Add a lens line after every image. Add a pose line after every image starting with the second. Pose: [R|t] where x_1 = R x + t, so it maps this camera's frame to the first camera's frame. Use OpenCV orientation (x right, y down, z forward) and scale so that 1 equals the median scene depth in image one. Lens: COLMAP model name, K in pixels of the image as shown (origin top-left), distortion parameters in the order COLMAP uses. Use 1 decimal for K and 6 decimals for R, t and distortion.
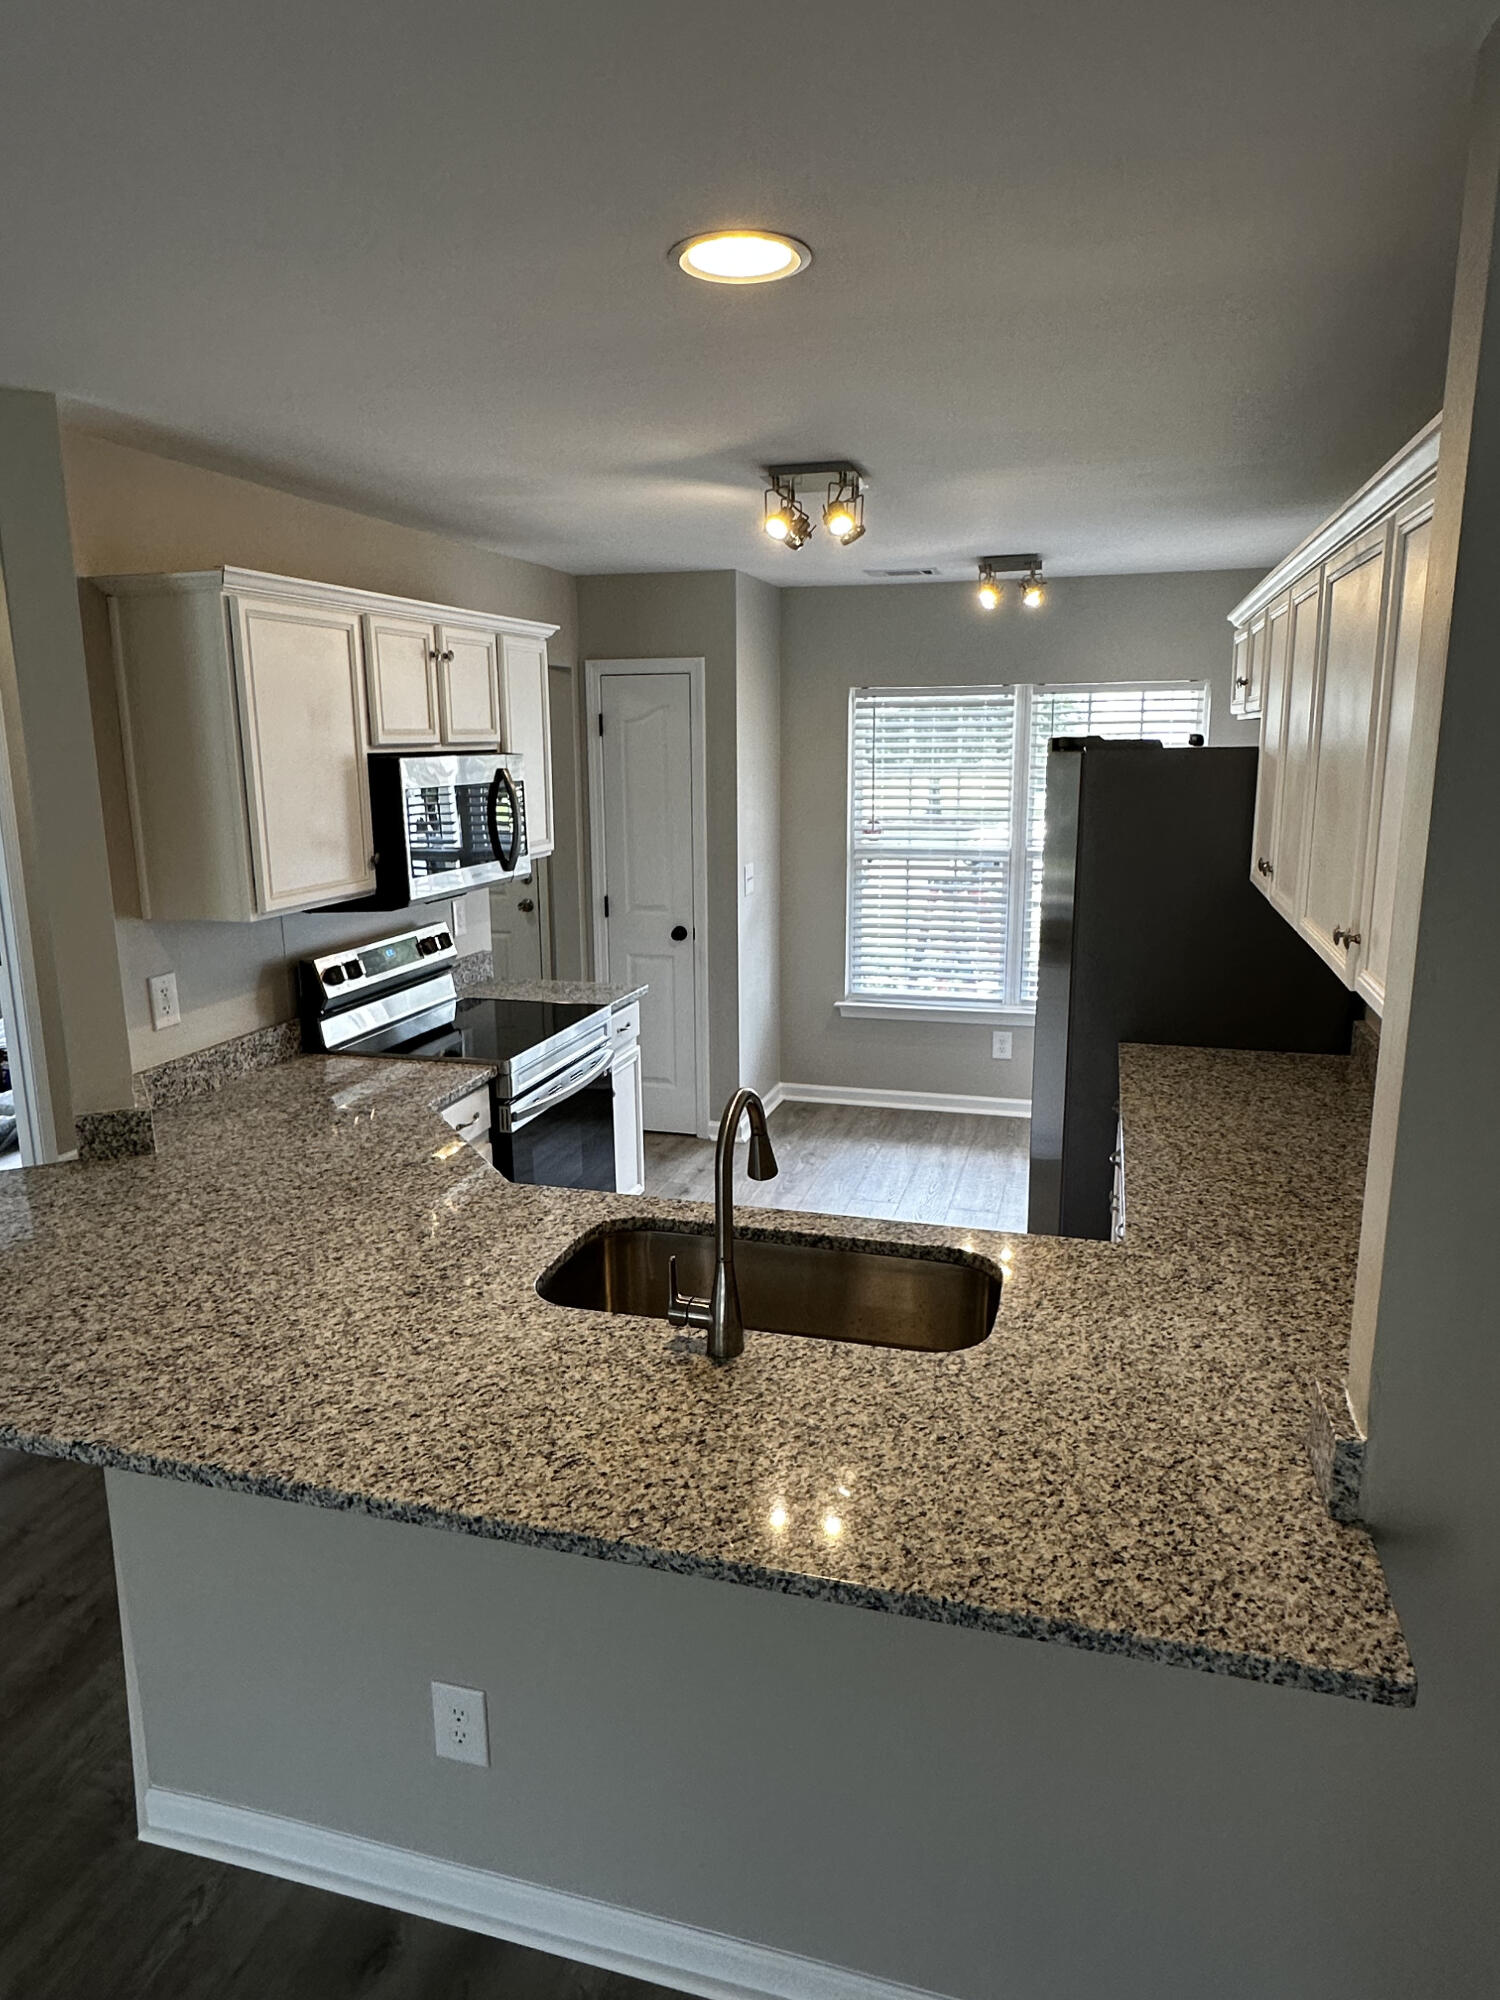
lens RADIAL K [[1256.0, 0, 732.0], [0, 1256.0, 1002.4], [0, 0, 1]] dist [-0.002934, 0.001766]
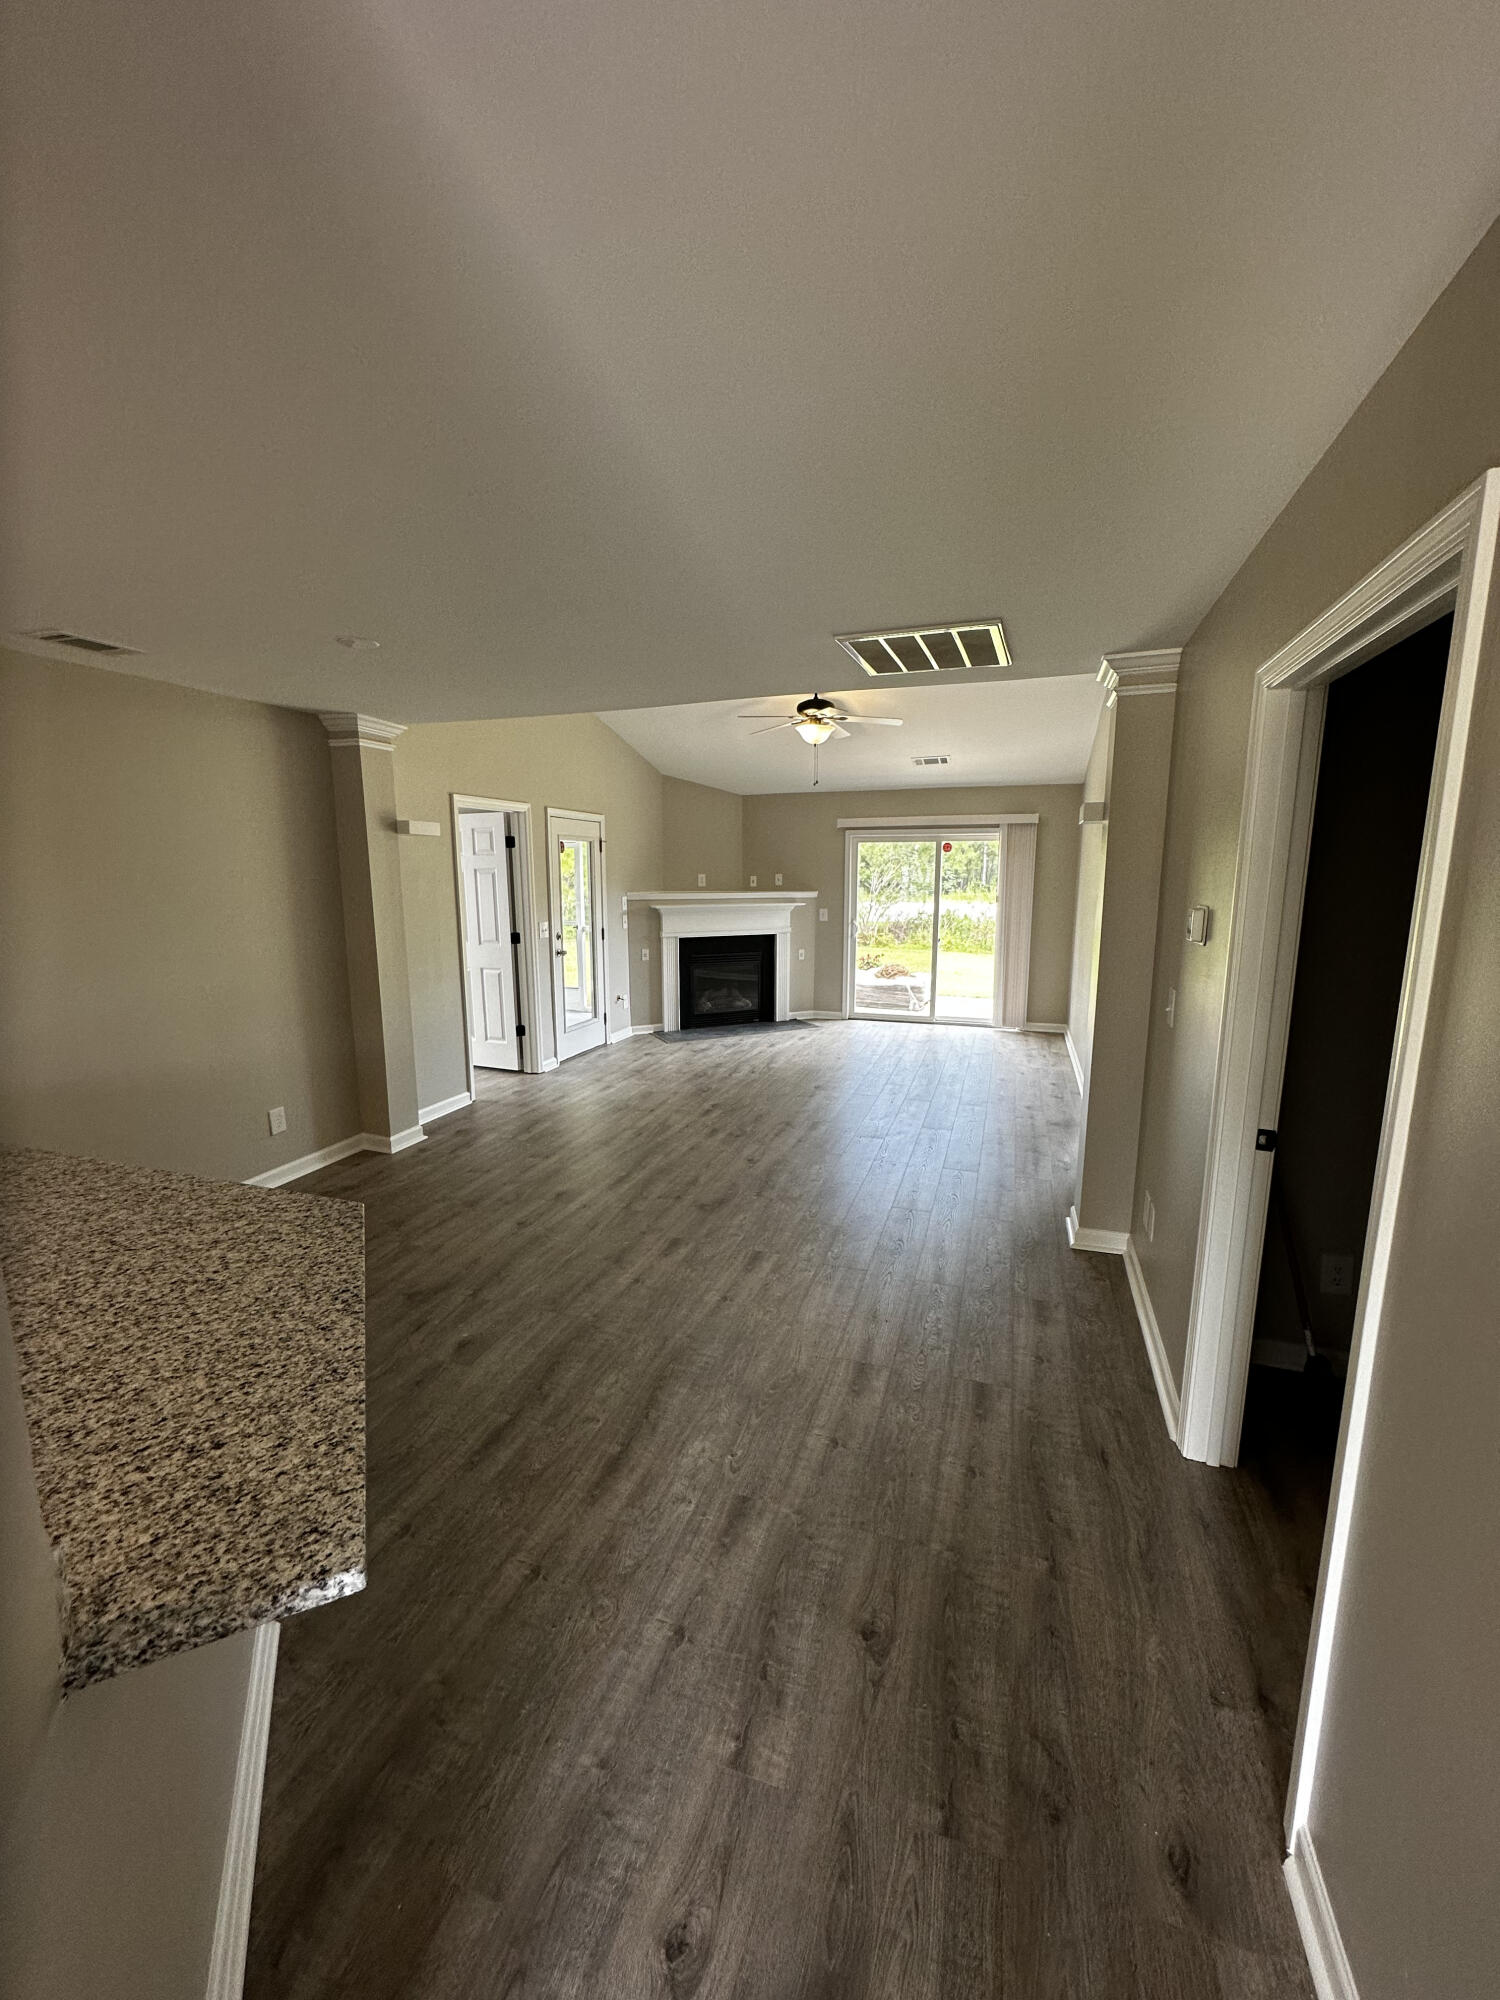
lens RADIAL K [[797.3, 0, 751.0], [0, 797.3, 1000.3], [0, 0, 1]] dist [-0.003533, 0.000511]
pose [[-0.999218, 0.002057, 0.039494, -0.906141], [0.016347, 0.930823, 0.365103, -0.213446], [-0.036011, 0.365463, -0.930129, 1.375505]]
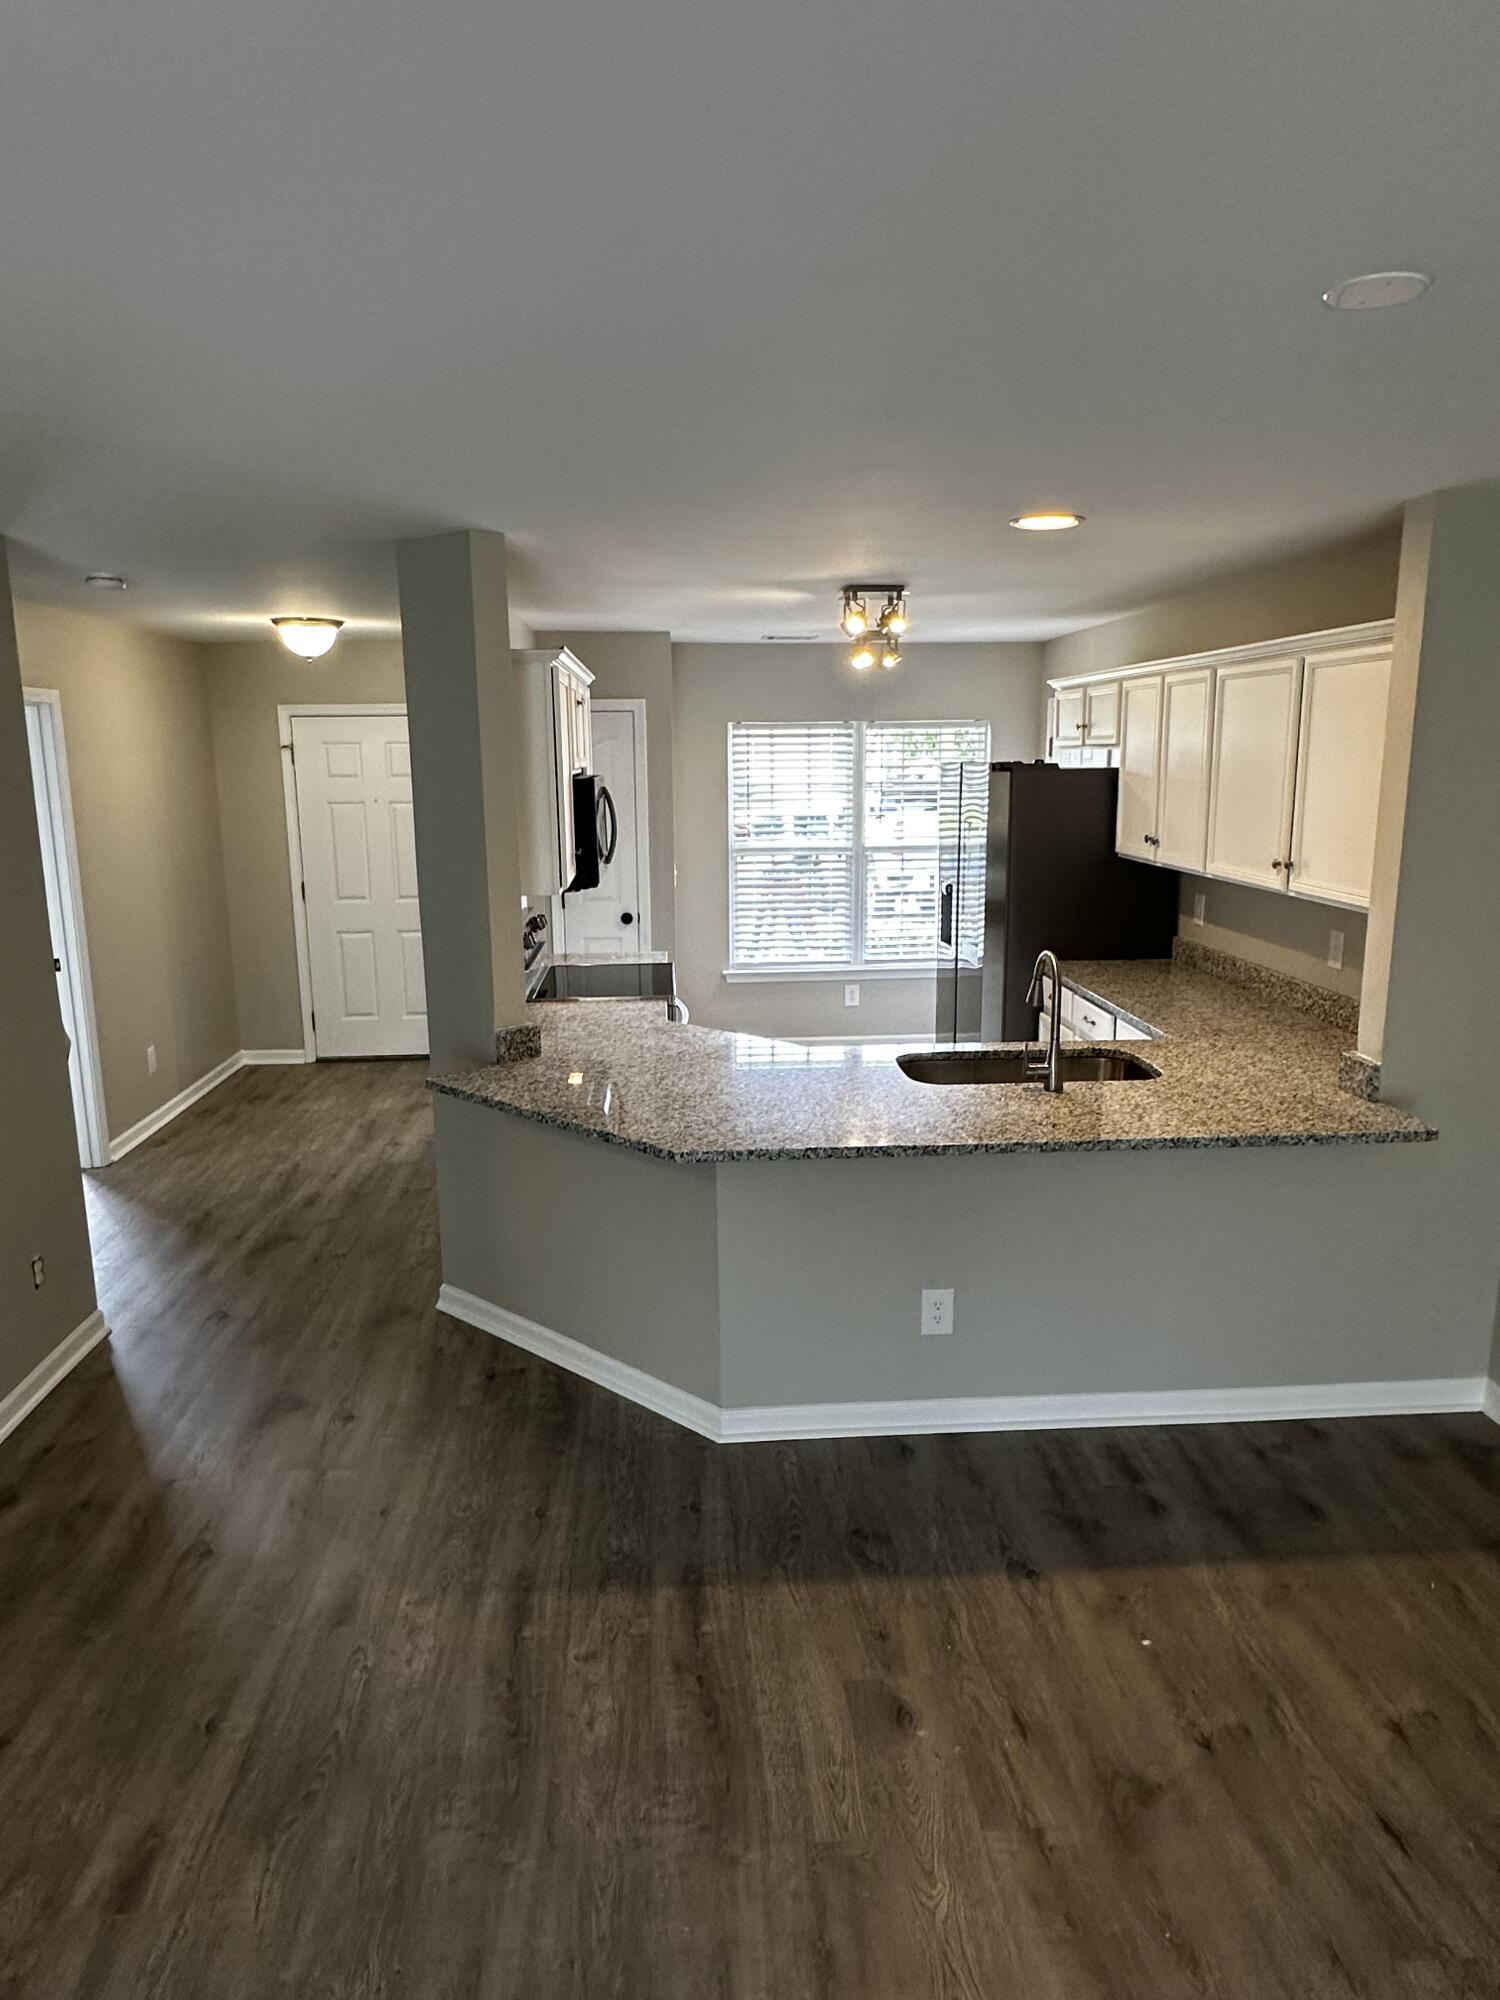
lens RADIAL K [[1249.8, 0, 744.6], [0, 1249.8, 1015.7], [0, 0, 1]] dist [-0.003562, -0.001591]
pose [[0.938476, -0.069919, 0.338193, -0.862569], [0.071633, 0.997403, 0.007425, 0.097223], [-0.337834, 0.017257, 0.941047, -0.491540]]
